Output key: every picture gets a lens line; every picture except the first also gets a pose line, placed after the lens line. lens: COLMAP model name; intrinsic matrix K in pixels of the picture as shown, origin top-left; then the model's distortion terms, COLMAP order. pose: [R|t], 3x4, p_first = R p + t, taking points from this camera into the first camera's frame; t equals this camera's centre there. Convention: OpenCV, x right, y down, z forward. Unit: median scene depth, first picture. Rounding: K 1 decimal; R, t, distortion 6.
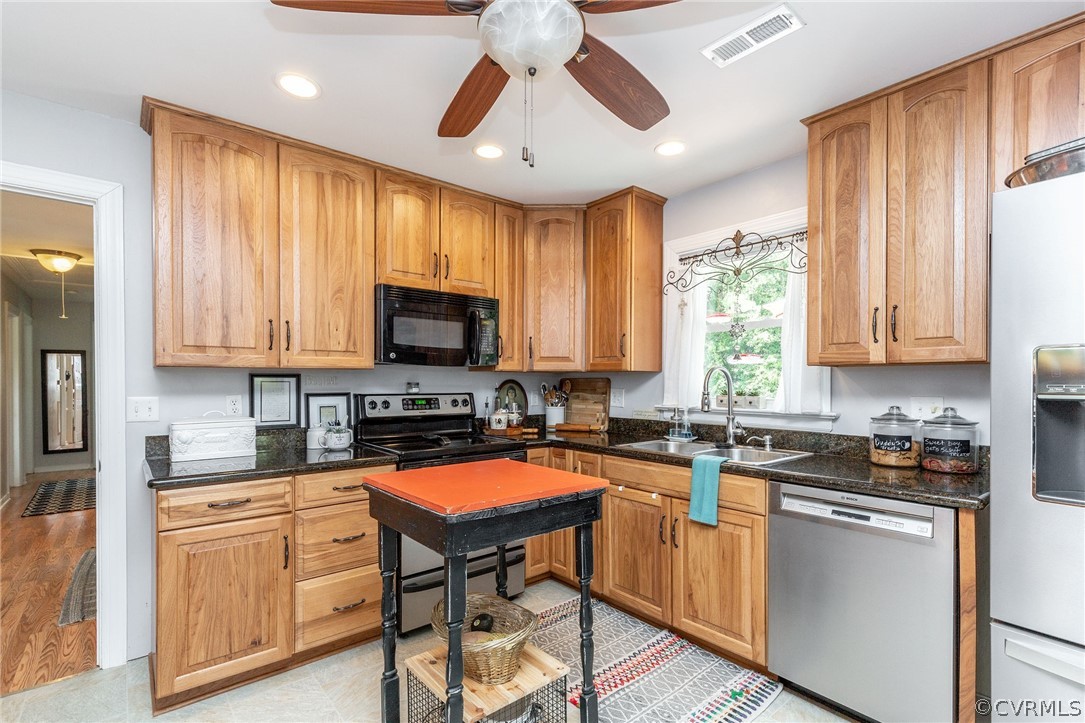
lens RADIAL K [[495.9, 0, 542.8], [0, 495.9, 378.7], [0, 0, 1]] dist [0.011114, 0.000762]
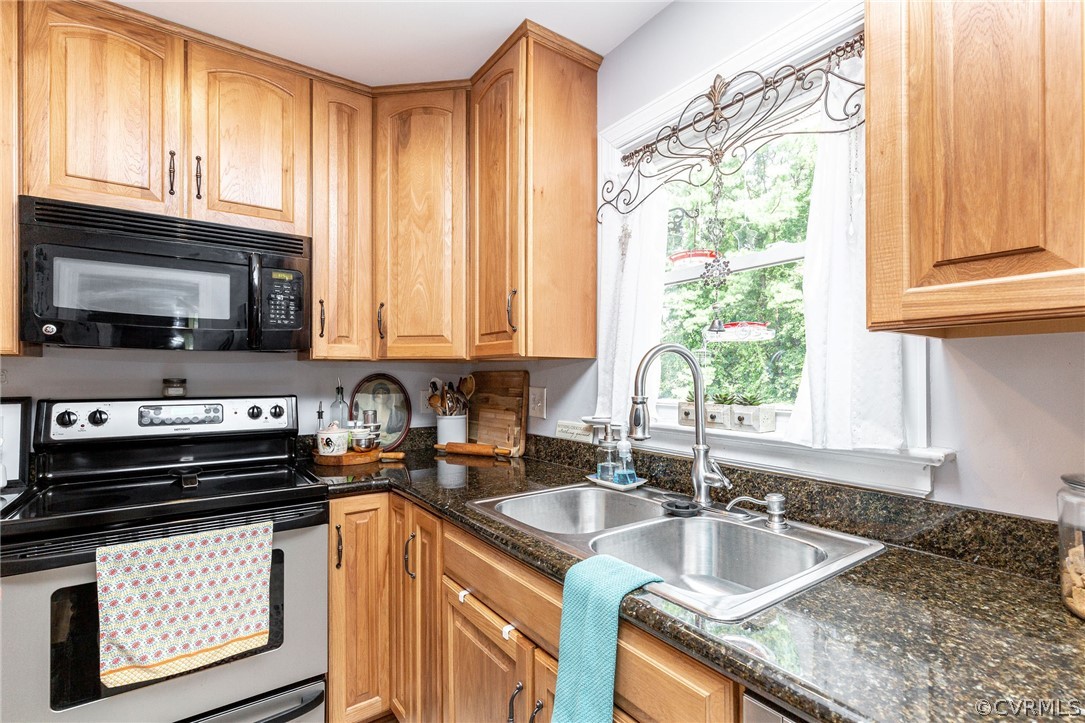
lens RADIAL K [[495.9, 0, 533.6], [0, 495.9, 367.2], [0, 0, 1]] dist [0.011114, 0.000762]
pose [[0.995576, -0.005460, -0.093797, 0.231955], [0.004171, 0.999894, -0.013934, 0.003702], [0.093863, 0.013481, 0.995494, 0.442250]]
